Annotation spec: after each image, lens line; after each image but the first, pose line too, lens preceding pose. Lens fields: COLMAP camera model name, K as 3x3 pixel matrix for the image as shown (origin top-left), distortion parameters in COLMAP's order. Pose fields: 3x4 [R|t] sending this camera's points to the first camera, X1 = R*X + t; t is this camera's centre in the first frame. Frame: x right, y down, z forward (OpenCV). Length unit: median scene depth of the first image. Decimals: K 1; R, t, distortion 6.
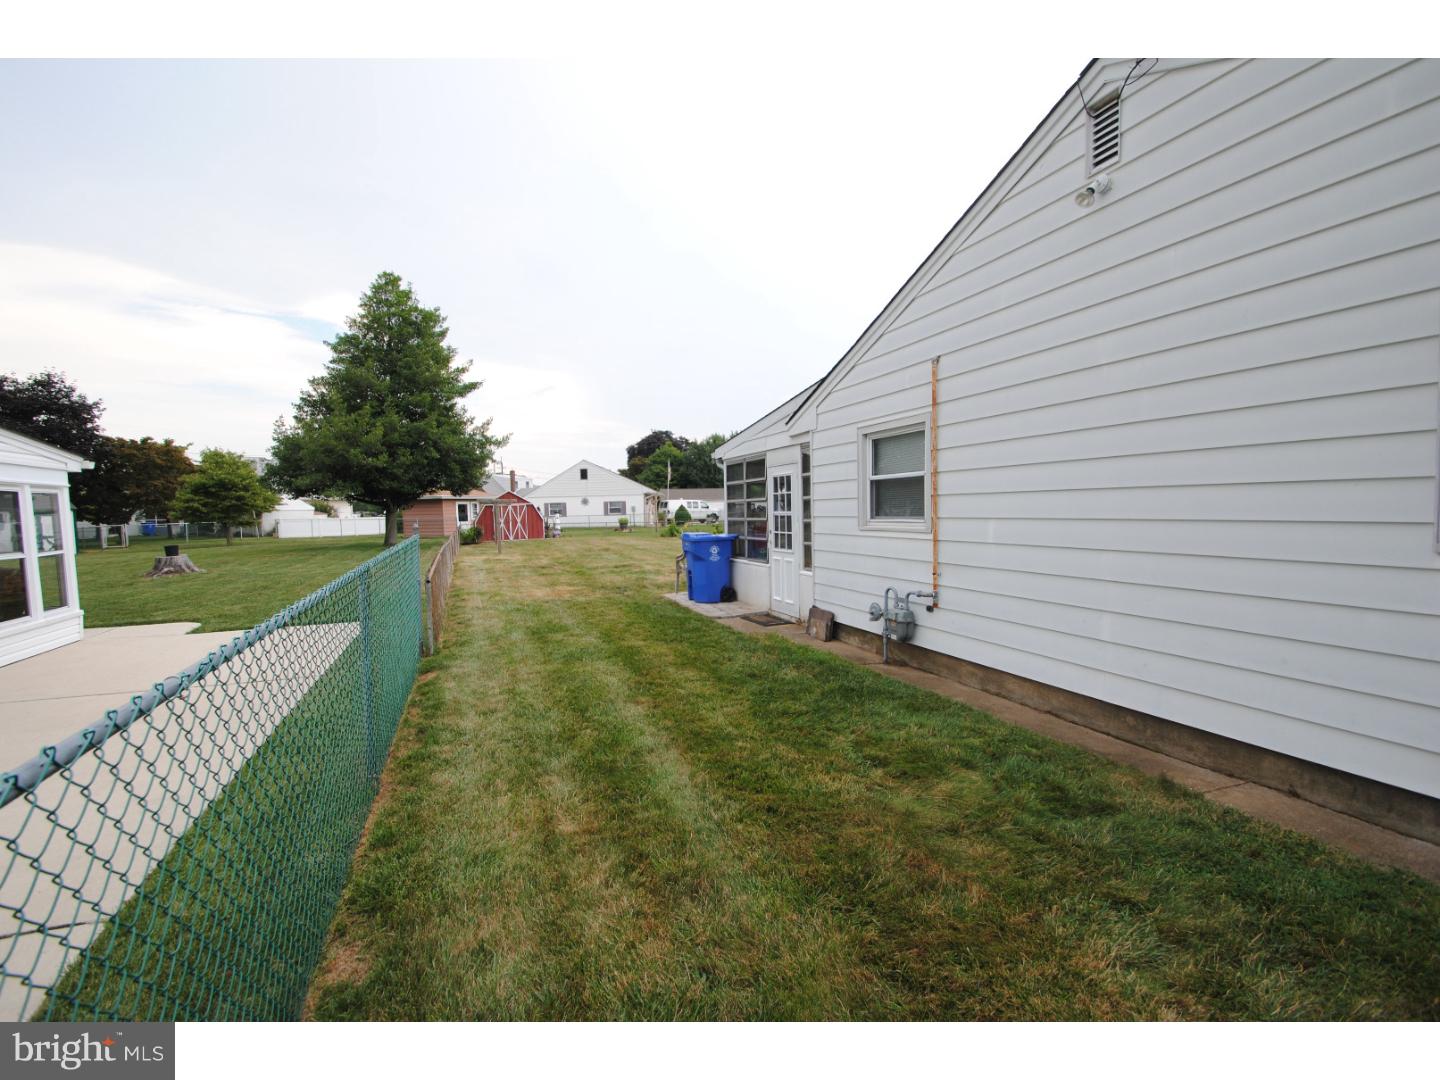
lens RADIAL K [[632.2, 0, 704.4], [0, 632.2, 539.0], [0, 0, 1]] dist [0.021526, -0.022752]
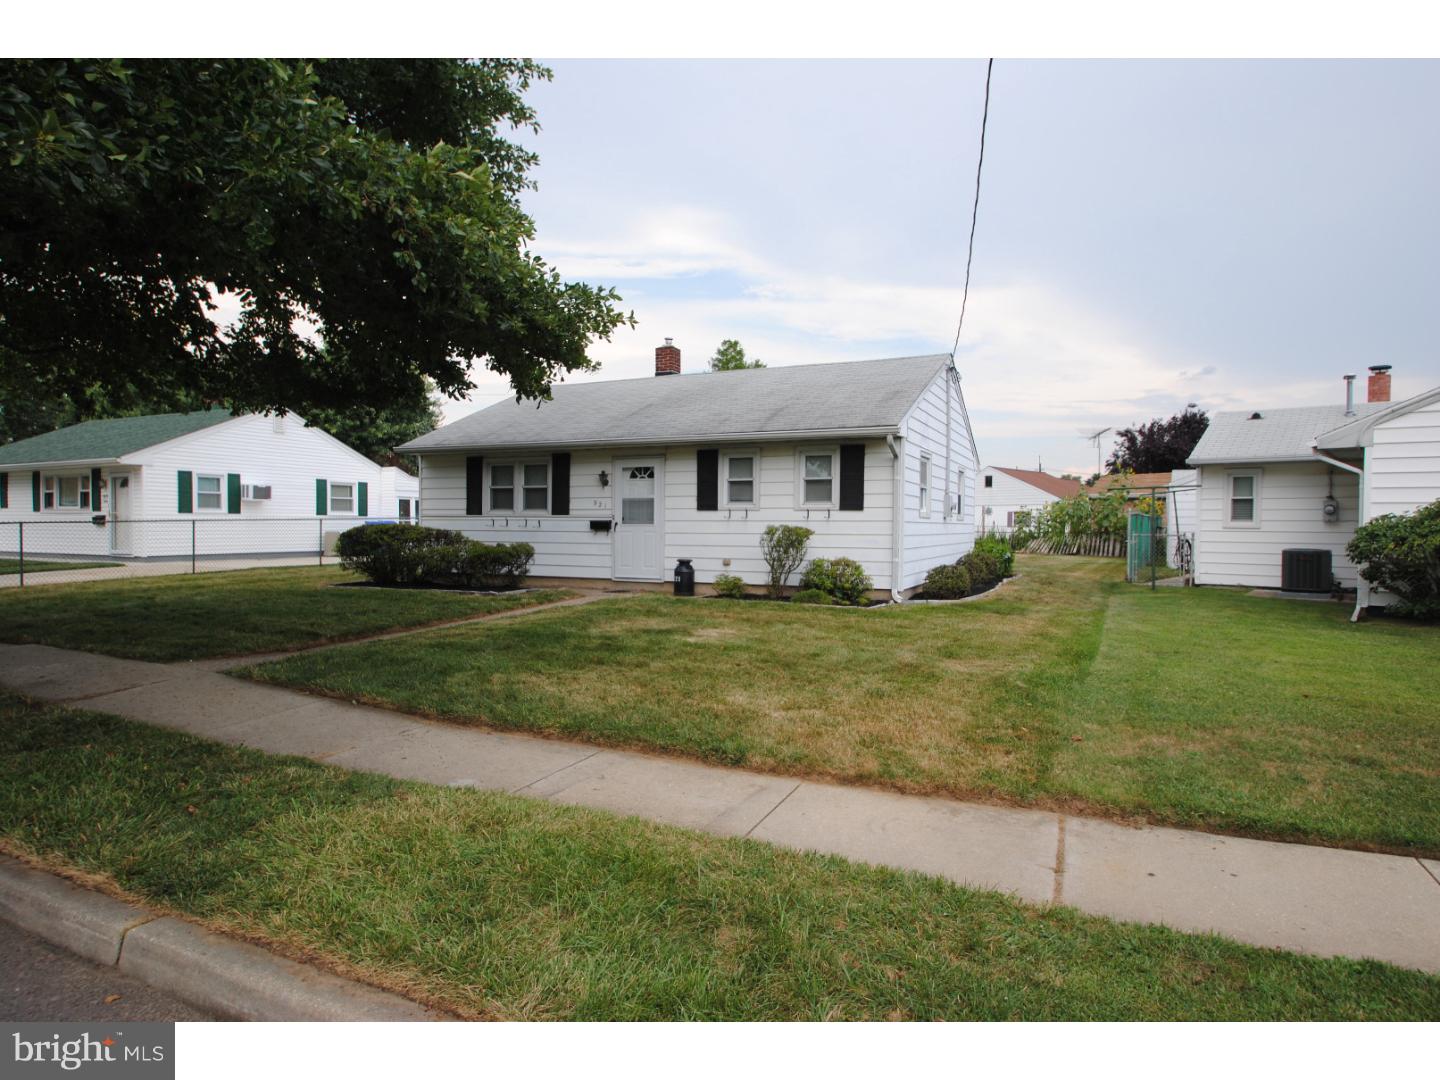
lens RADIAL K [[850.7, 0, 720.0], [0, 850.7, 540.0], [0, 0, 1]] dist [-0.036130, 0.000184]
pose [[0.704828, 0.041586, -0.708158, 0.748882], [-0.058944, 0.998261, -0.000044, 0.009362], [0.706925, 0.041772, 0.706054, -0.249198]]
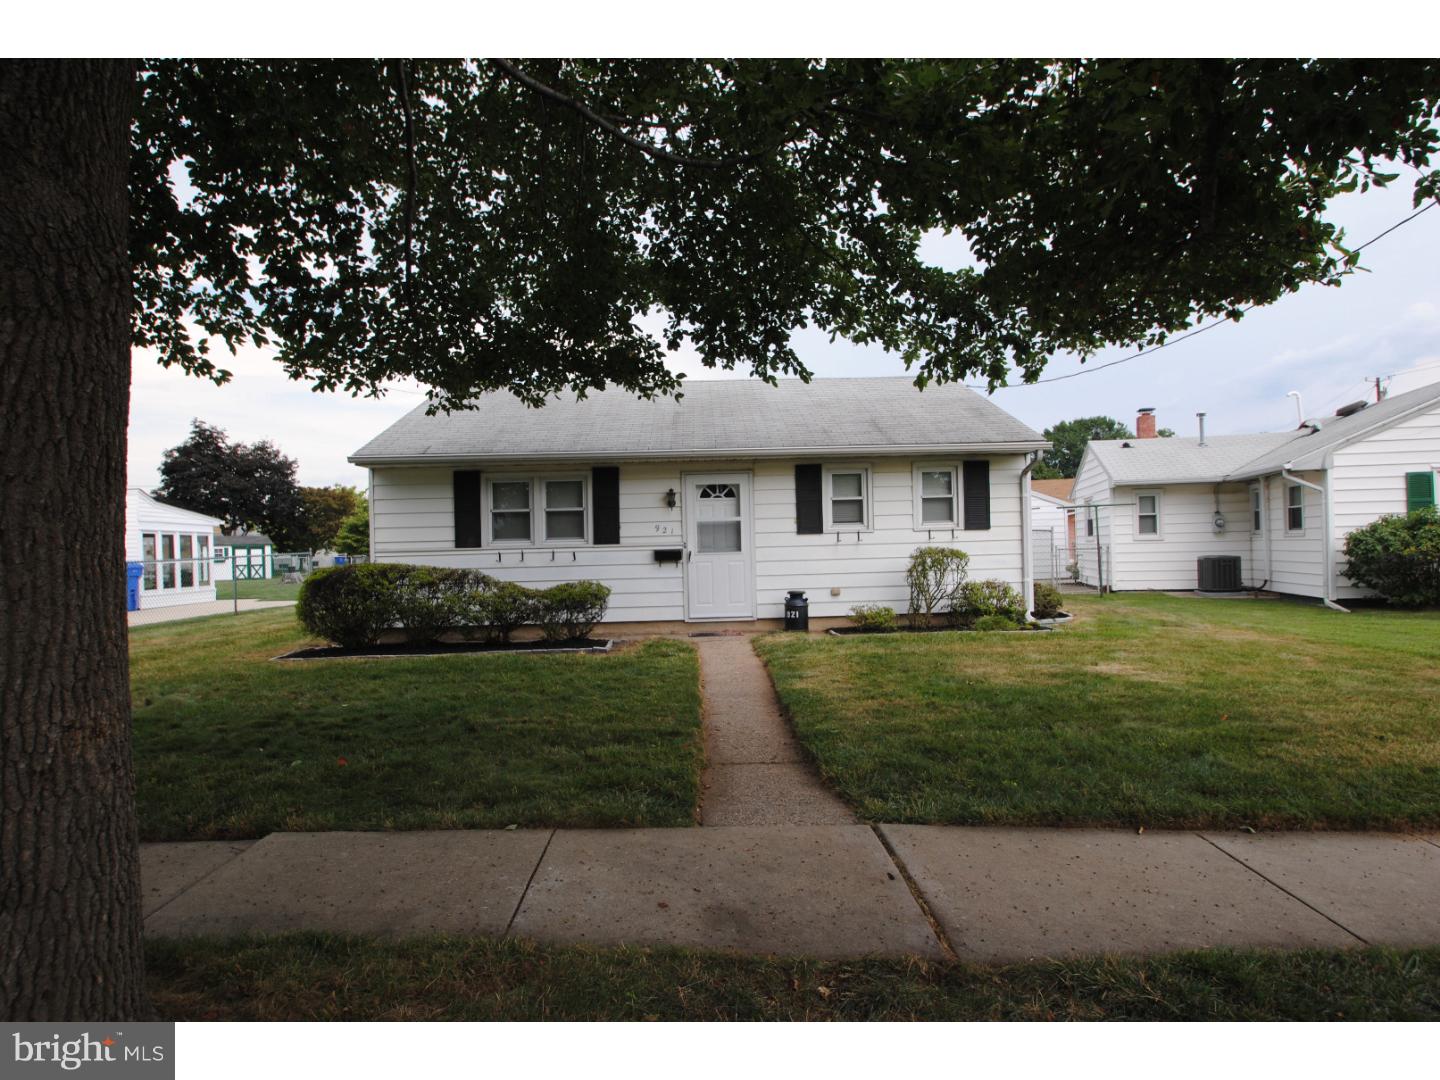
lens RADIAL K [[821.8, 0, 720.0], [0, 821.8, 540.0], [0, 0, 1]] dist [-0.030515, -0.000292]
pose [[0.945344, -0.003462, -0.326057, 0.466261], [-0.013900, 0.998607, -0.050902, 0.018221], [0.325779, 0.052652, 0.943979, -0.318731]]
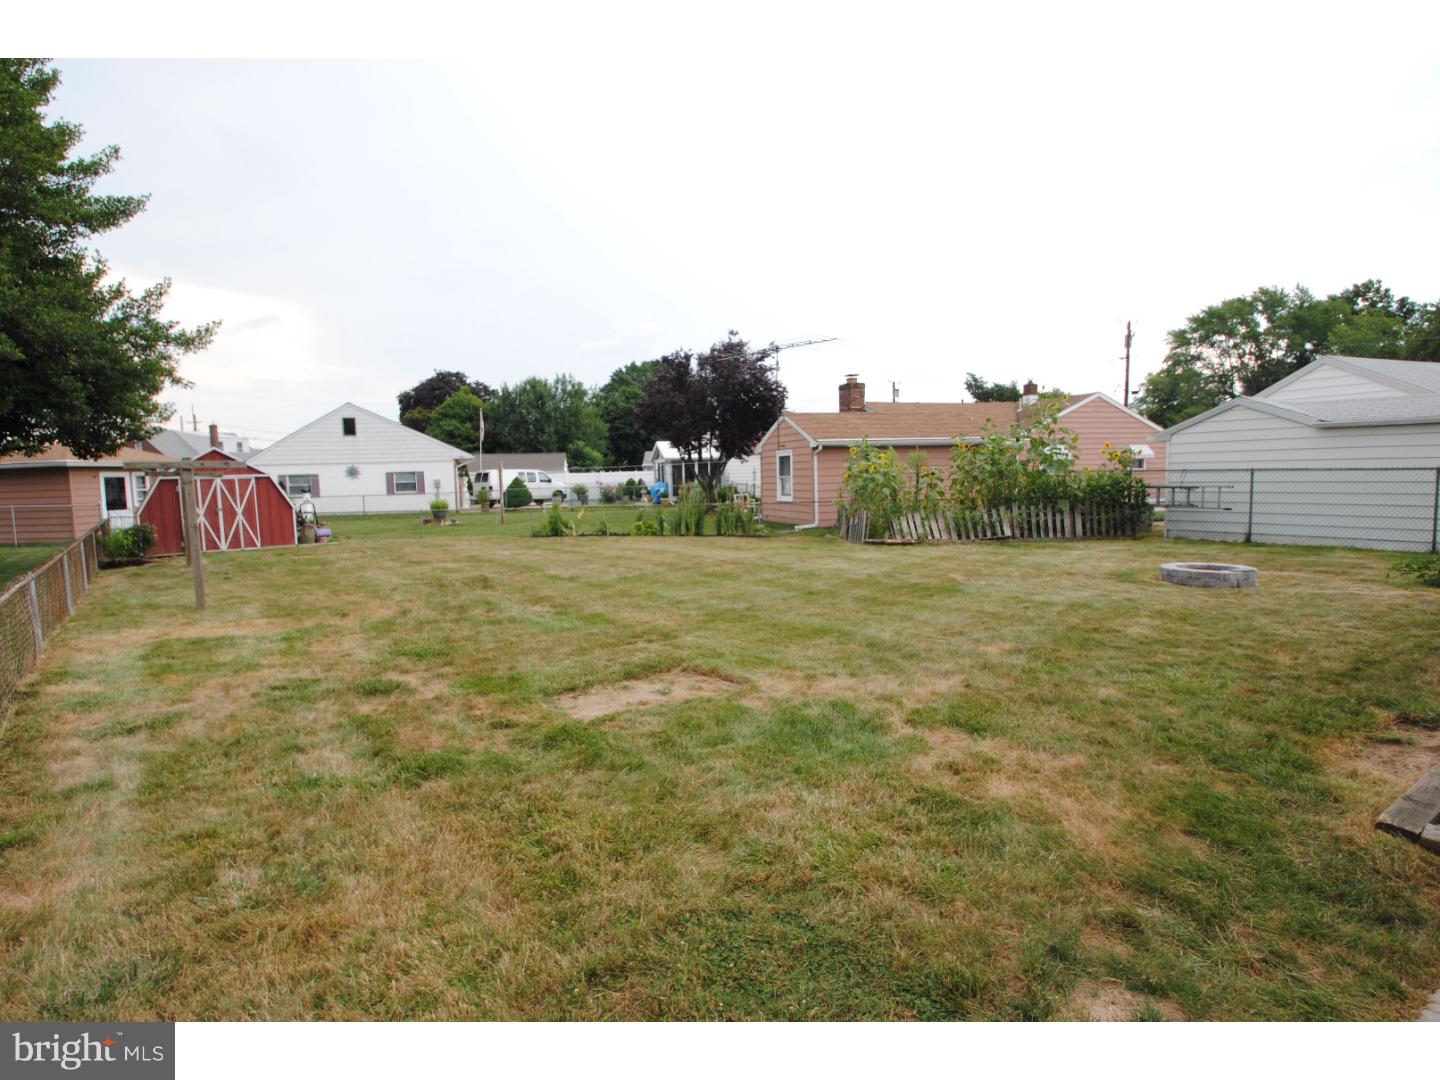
lens RADIAL K [[776.9, 0, 720.0], [0, 776.9, 540.0], [0, 0, 1]] dist [-0.005374, -0.017957]
pose [[0.959066, -0.025124, 0.282067, -0.116944], [0.017750, 0.999431, 0.028668, -0.017828], [-0.282627, -0.022488, 0.958966, 0.355789]]
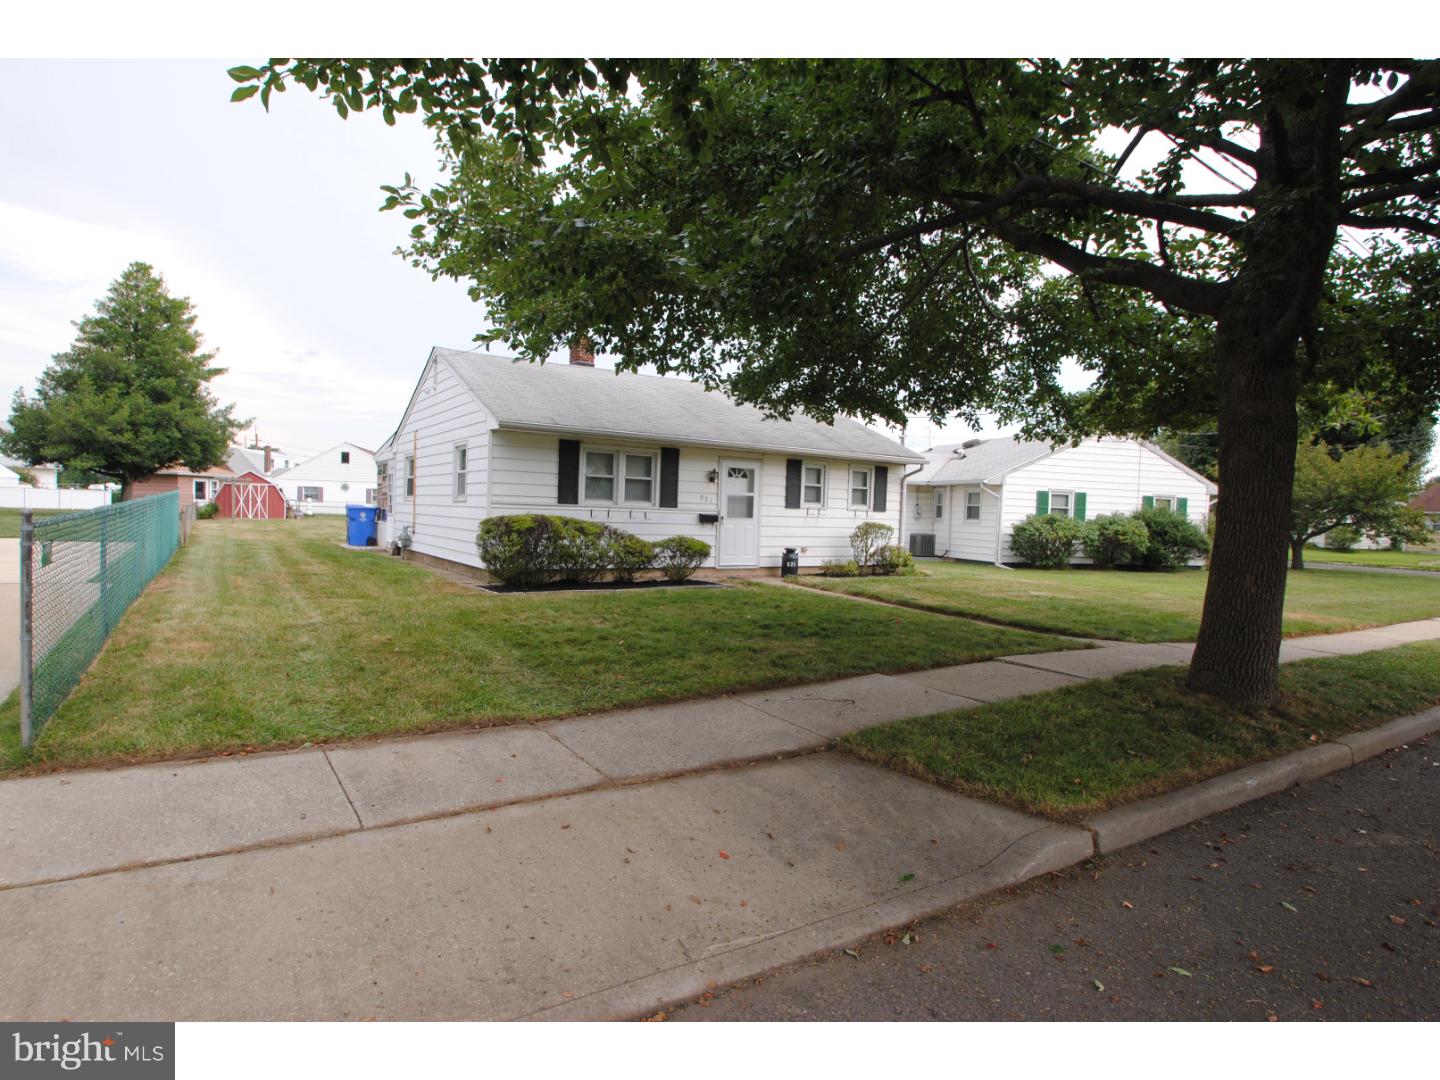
lens RADIAL K [[791.5, 0, 720.0], [0, 791.5, 540.0], [0, 0, 1]] dist [-0.002854, -0.025812]
pose [[0.974270, 0.048219, 0.220167, 0.177613], [-0.044935, 0.998792, -0.019904, 0.030864], [-0.220861, 0.009499, 0.975259, -0.468204]]
